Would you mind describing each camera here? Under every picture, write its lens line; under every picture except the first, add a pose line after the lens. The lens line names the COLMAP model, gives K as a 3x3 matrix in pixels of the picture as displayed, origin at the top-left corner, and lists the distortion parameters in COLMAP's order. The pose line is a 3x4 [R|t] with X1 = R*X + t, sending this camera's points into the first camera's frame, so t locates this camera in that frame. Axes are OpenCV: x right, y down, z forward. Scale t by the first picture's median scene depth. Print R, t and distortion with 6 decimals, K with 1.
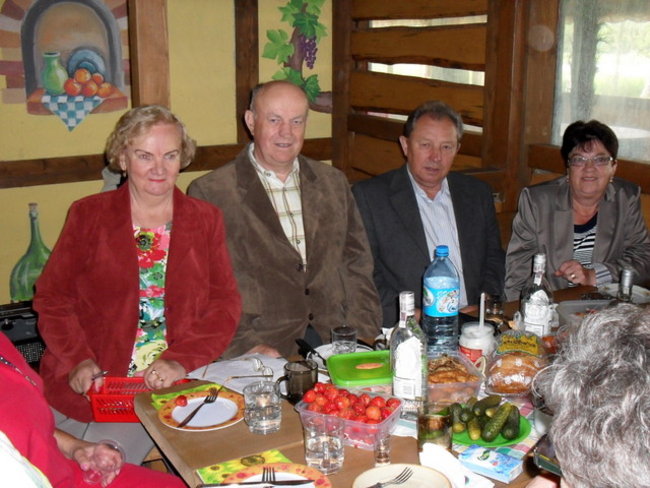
lens RADIAL K [[692.0, 0, 325.0], [0, 692.0, 244.0], [0, 0, 1]] dist [-0.234768, 0.169449]
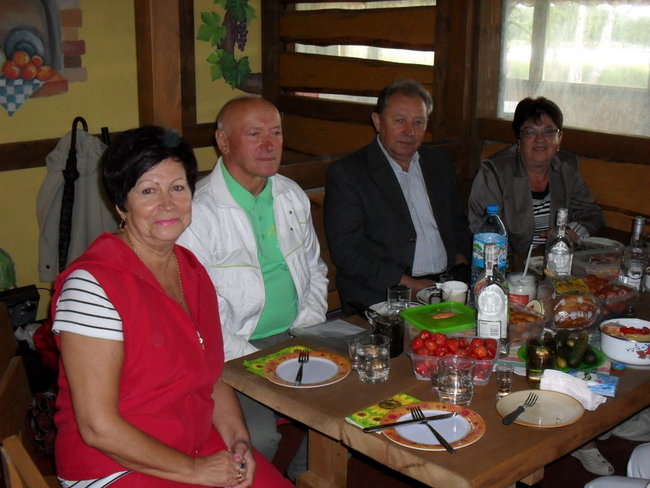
lens RADIAL K [[692.0, 0, 325.0], [0, 692.0, 244.0], [0, 0, 1]] dist [-0.234768, 0.169449]
pose [[0.977971, -0.051931, 0.202177, -0.163549], [0.047650, 0.998526, 0.025989, 0.012158], [-0.203229, -0.015782, 0.979004, -0.017619]]
